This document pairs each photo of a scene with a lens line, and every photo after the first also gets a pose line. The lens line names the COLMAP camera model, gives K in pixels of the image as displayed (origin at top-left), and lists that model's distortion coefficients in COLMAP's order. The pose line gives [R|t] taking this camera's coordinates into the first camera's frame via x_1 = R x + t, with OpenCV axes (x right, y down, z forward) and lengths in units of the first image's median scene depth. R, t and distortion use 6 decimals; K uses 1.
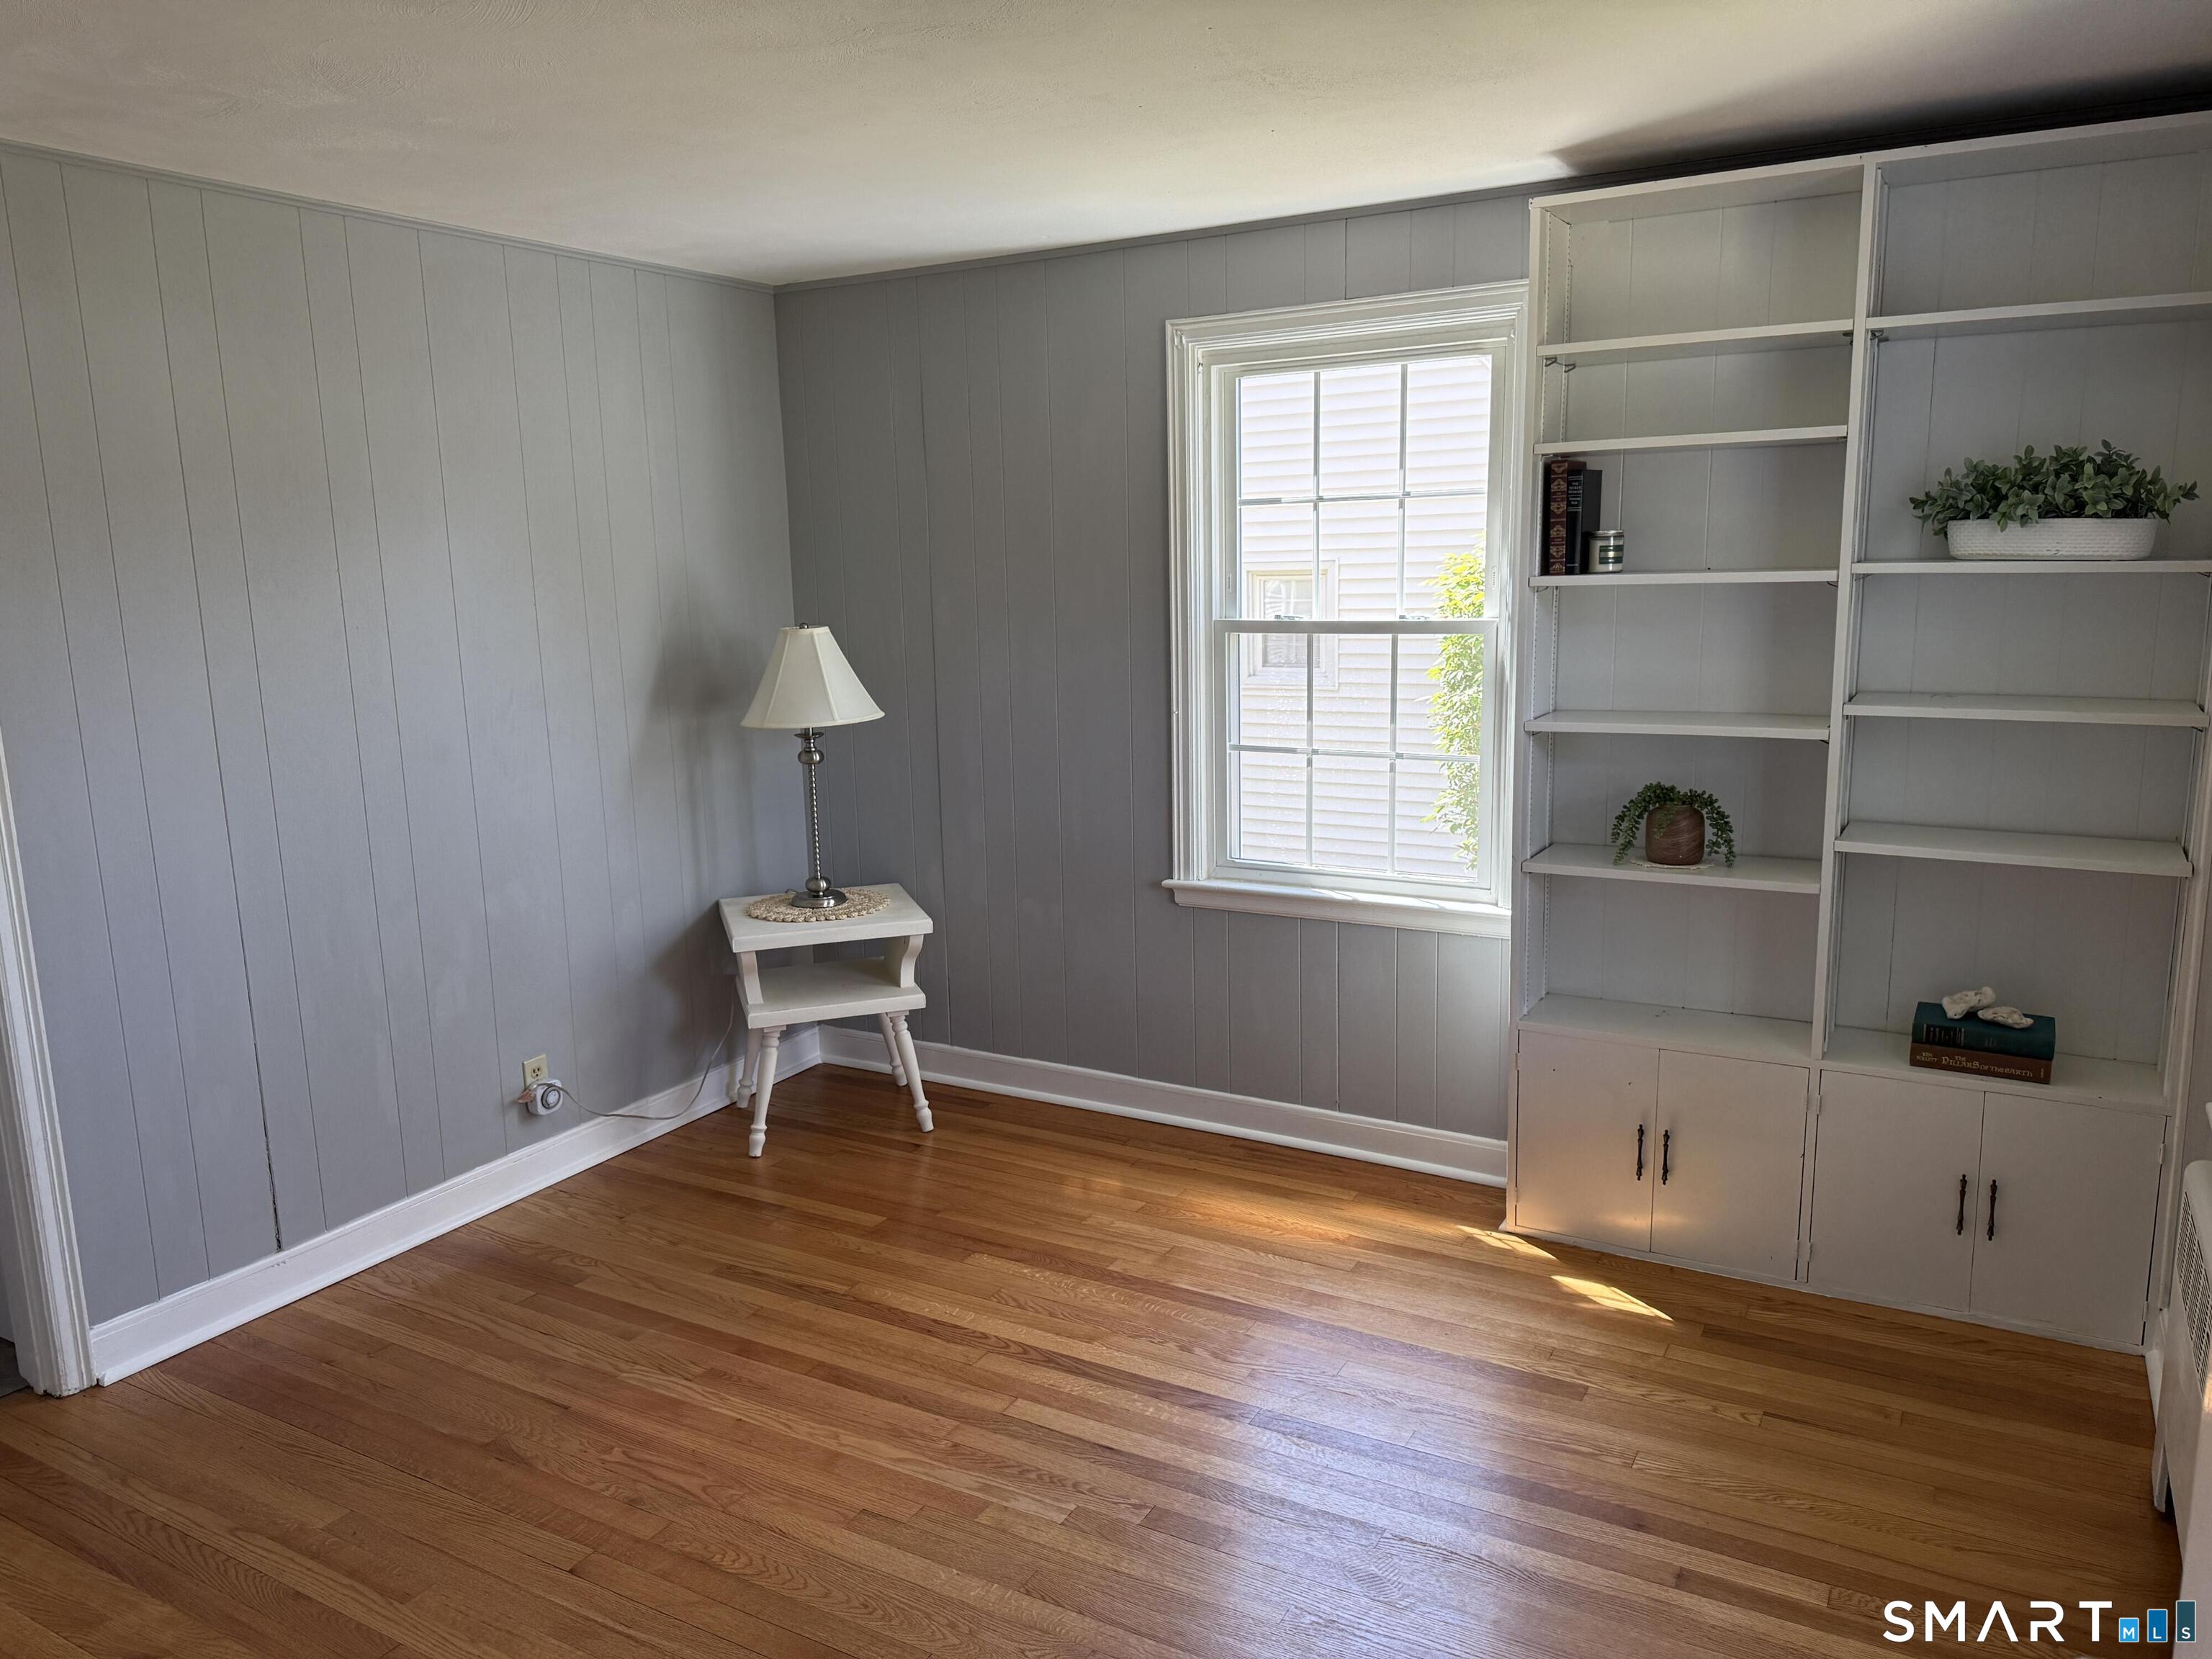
lens RADIAL K [[1562.3, 0, 1107.5], [0, 1562.3, 834.0], [0, 0, 1]] dist [0.074790, -0.098790]
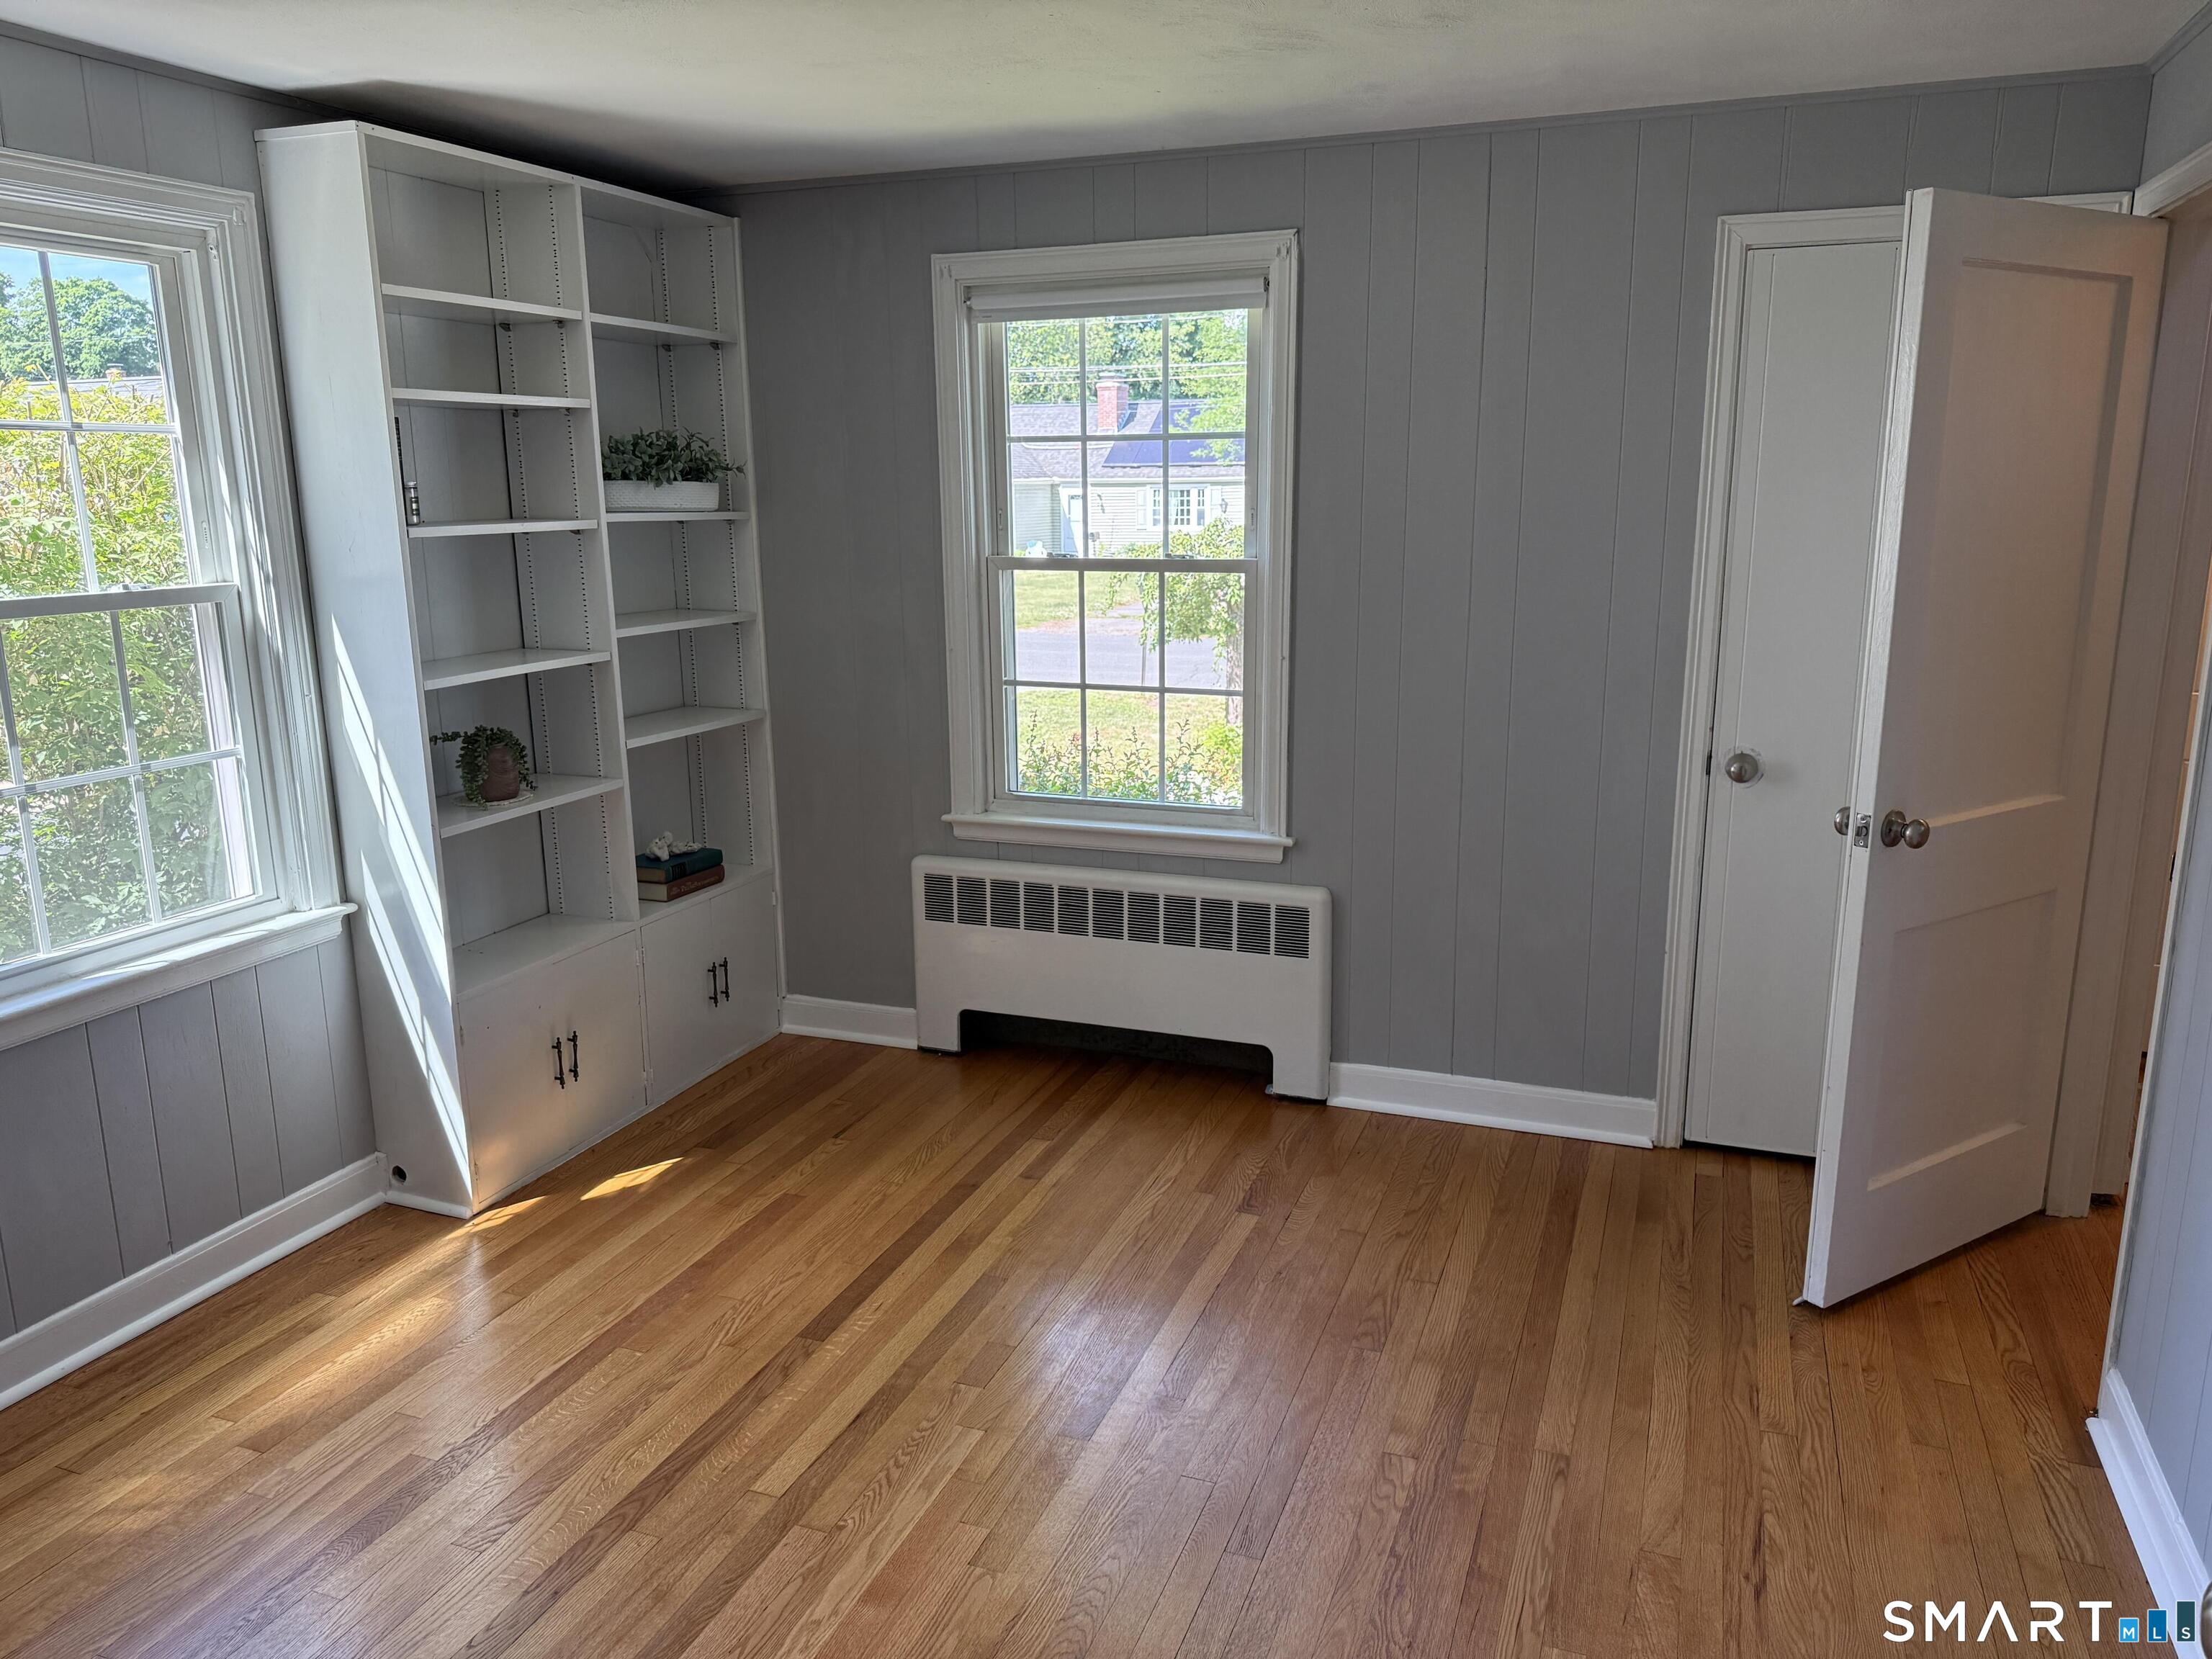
lens RADIAL K [[1562.3, 0, 1101.4], [0, 1562.3, 834.7], [0, 0, 1]] dist [0.074790, -0.098790]
pose [[-0.156160, -0.188238, 0.969629, -0.804022], [0.196632, 0.956099, 0.217280, -0.119062], [-0.967962, 0.224591, -0.112291, 0.796686]]
